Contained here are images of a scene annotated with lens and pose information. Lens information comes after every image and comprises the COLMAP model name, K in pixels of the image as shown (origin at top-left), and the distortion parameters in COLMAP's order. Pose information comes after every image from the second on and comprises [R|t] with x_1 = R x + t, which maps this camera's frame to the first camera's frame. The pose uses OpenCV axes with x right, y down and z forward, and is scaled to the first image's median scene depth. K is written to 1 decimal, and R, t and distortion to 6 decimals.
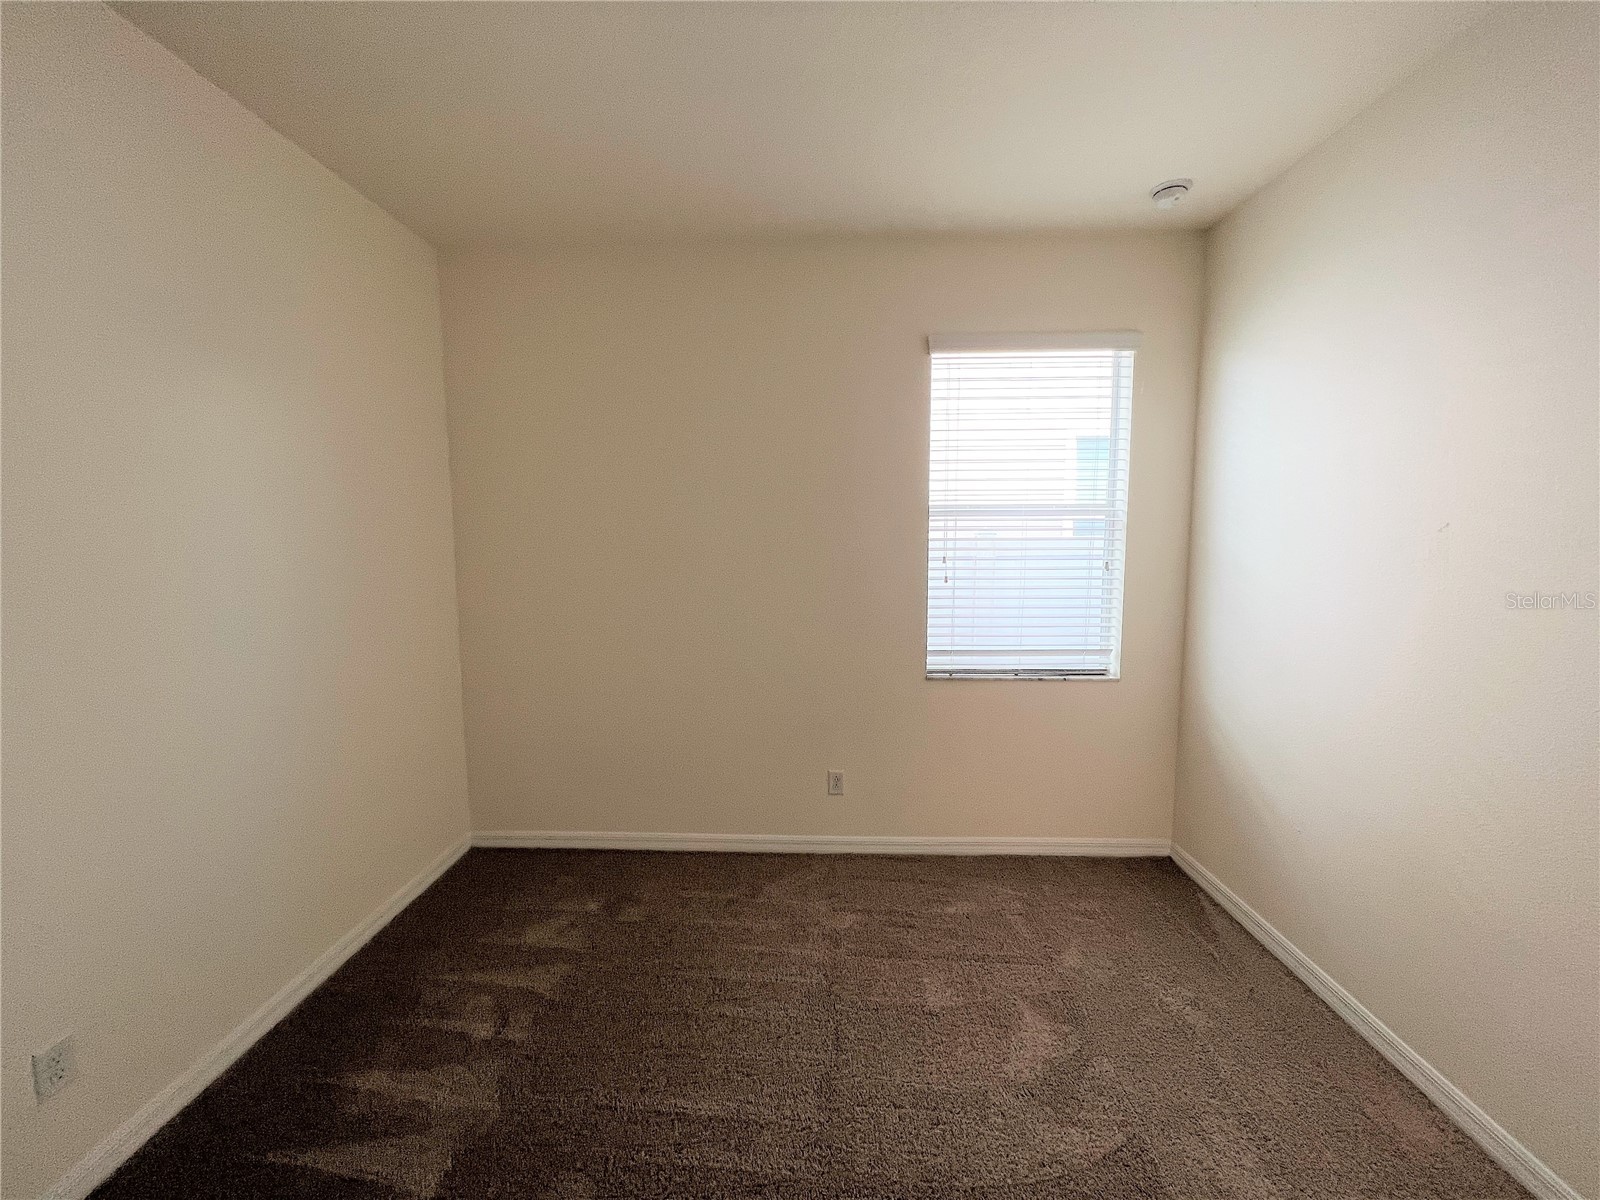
lens RADIAL K [[638.0, 0, 795.2], [0, 638.0, 597.3], [0, 0, 1]] dist [-0.001695, -0.000060]
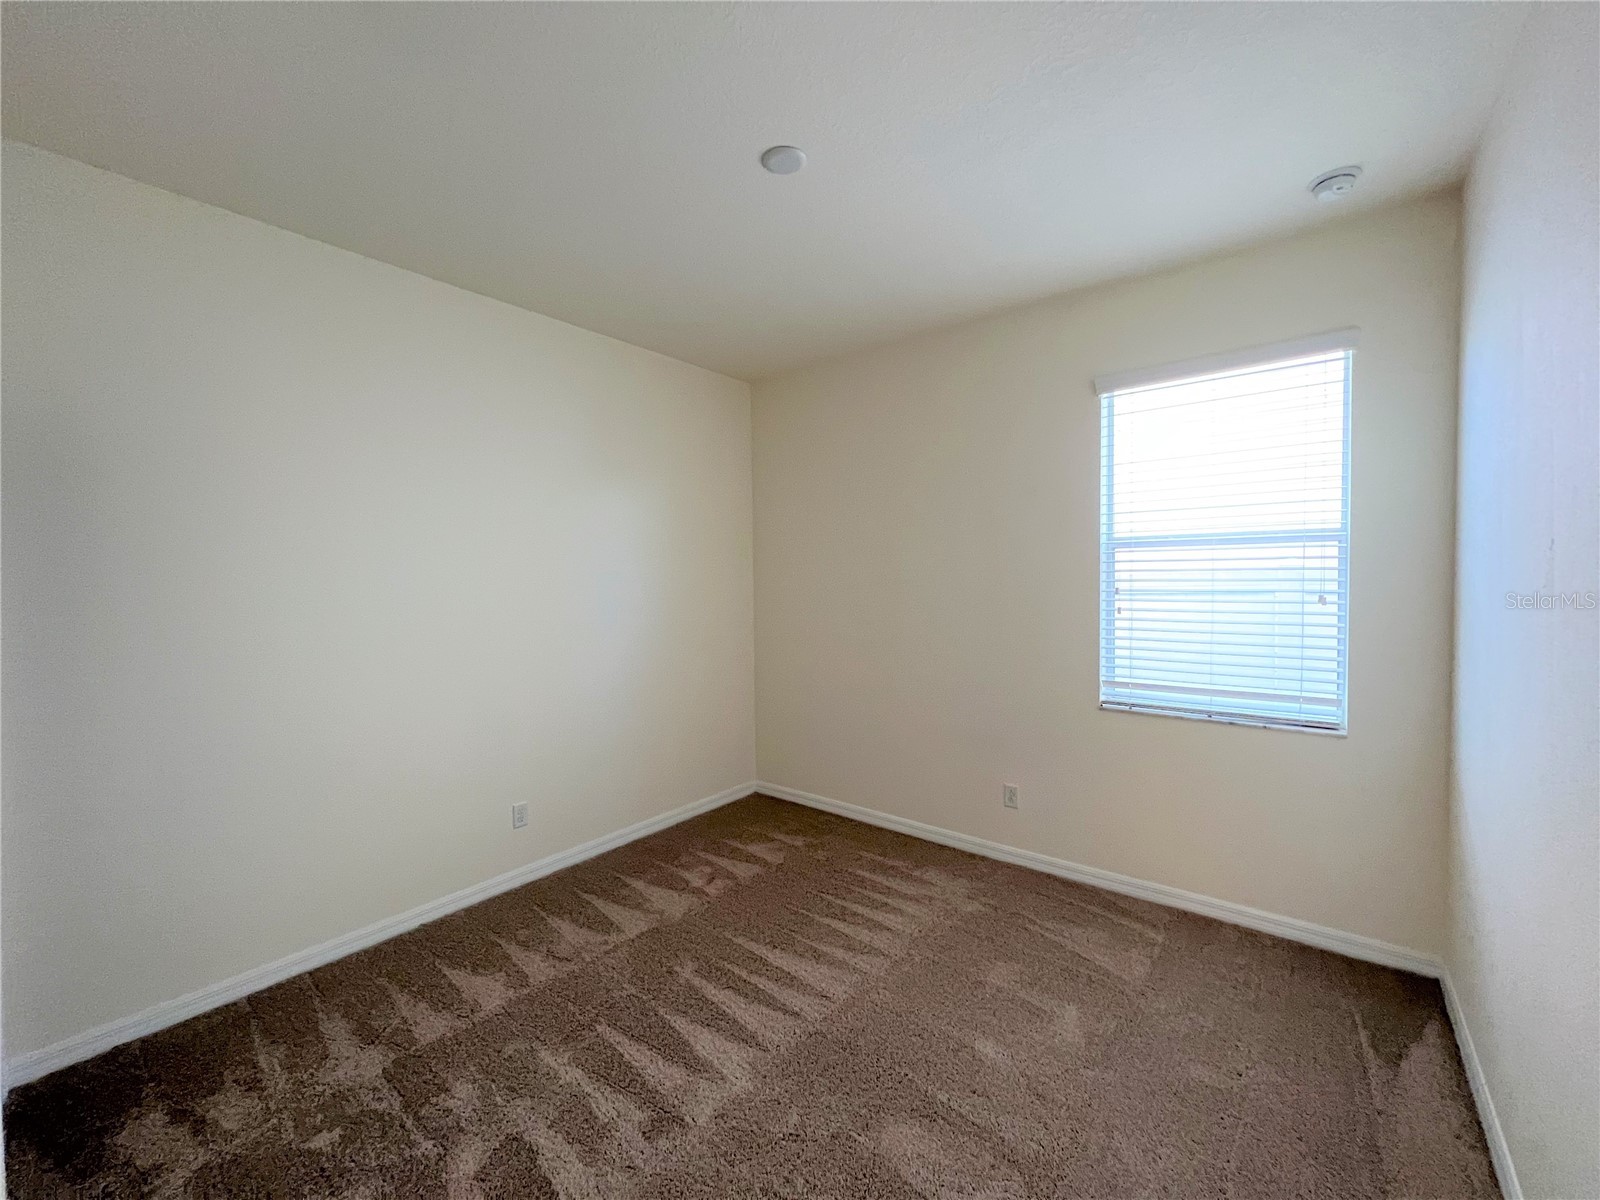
lens RADIAL K [[638.0, 0, 795.2], [0, 638.0, 597.3], [0, 0, 1]] dist [-0.001695, -0.000060]
pose [[0.798754, 0.011973, -0.601539, 0.439814], [-0.047851, 0.997899, -0.043676, 0.019258], [0.599752, 0.063671, 0.797649, -0.112174]]
